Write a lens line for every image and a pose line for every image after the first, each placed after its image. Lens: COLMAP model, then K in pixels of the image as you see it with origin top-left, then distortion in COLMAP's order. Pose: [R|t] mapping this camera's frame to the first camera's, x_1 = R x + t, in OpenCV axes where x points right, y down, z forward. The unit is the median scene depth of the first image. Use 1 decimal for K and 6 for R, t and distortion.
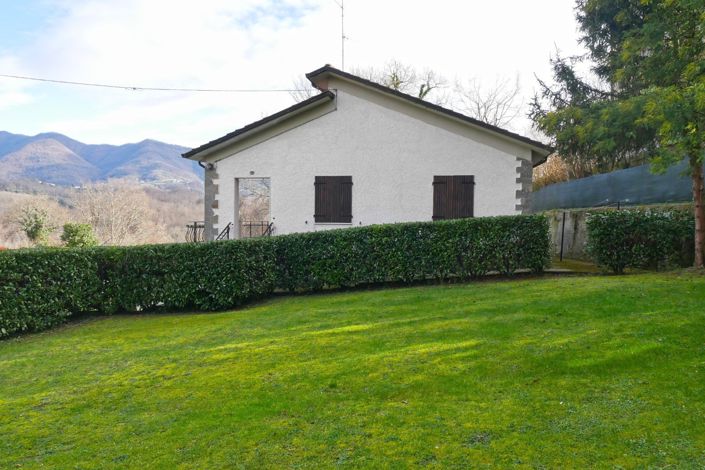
lens RADIAL K [[507.7, 0, 352.5], [0, 507.7, 235.0], [0, 0, 1]] dist [-0.076925, 0.037244]
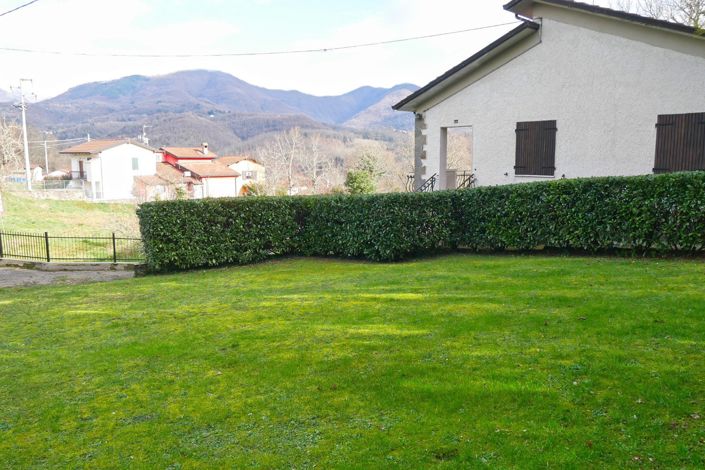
lens RADIAL K [[517.9, 0, 352.1], [0, 517.9, 231.3], [0, 0, 1]] dist [-0.051438, 0.006738]
pose [[0.805240, 0.069044, -0.588915, 0.241680], [-0.009740, 0.994604, 0.103288, -0.016544], [0.592869, -0.077436, 0.801568, 0.095380]]
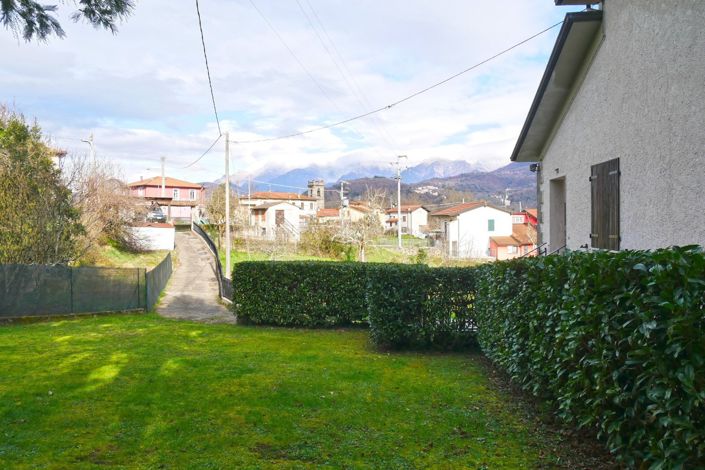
lens RADIAL K [[507.7, 0, 352.5], [0, 507.7, 235.0], [0, 0, 1]] dist [-0.076925, 0.037244]
pose [[0.116381, 0.010734, -0.993147, 0.459776], [-0.022339, 0.999717, 0.008188, -0.037763], [0.992953, 0.021233, 0.116588, 0.680122]]
